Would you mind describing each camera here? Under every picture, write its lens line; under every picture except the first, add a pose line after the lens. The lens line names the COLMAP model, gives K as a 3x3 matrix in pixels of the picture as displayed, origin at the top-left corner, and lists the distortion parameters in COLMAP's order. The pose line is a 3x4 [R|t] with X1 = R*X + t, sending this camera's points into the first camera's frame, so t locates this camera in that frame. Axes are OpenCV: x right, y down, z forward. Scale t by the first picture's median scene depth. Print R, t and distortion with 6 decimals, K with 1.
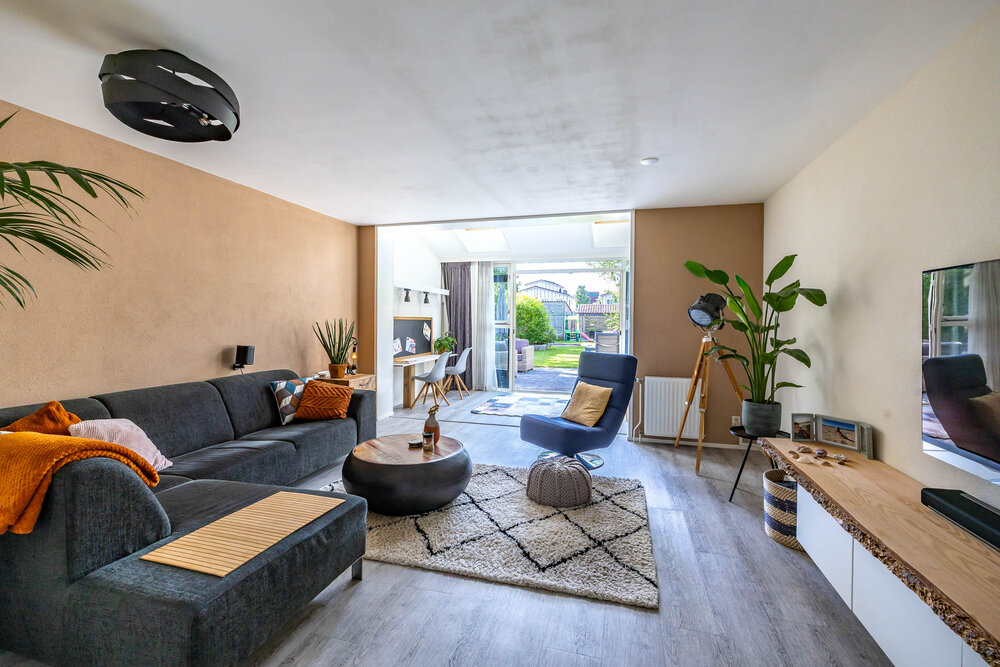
lens RADIAL K [[440.4, 0, 503.8], [0, 440.4, 324.0], [0, 0, 1]] dist [0.002919, 0.000114]
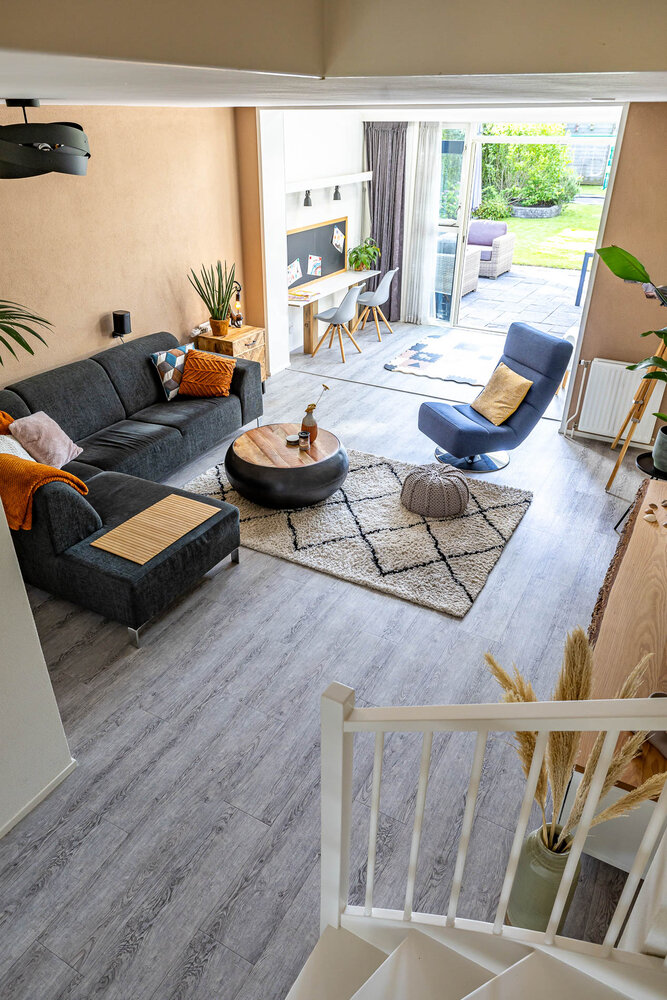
lens RADIAL K [[680.7, 0, 333.5], [0, 680.7, 500.0], [0, 0, 1]] dist [0.002280, -0.000690]
pose [[0.972364, 0.116059, -0.202578, 0.181792], [-0.002463, 0.872740, 0.488178, -0.305429], [0.233456, -0.474188, 0.848907, -0.292958]]
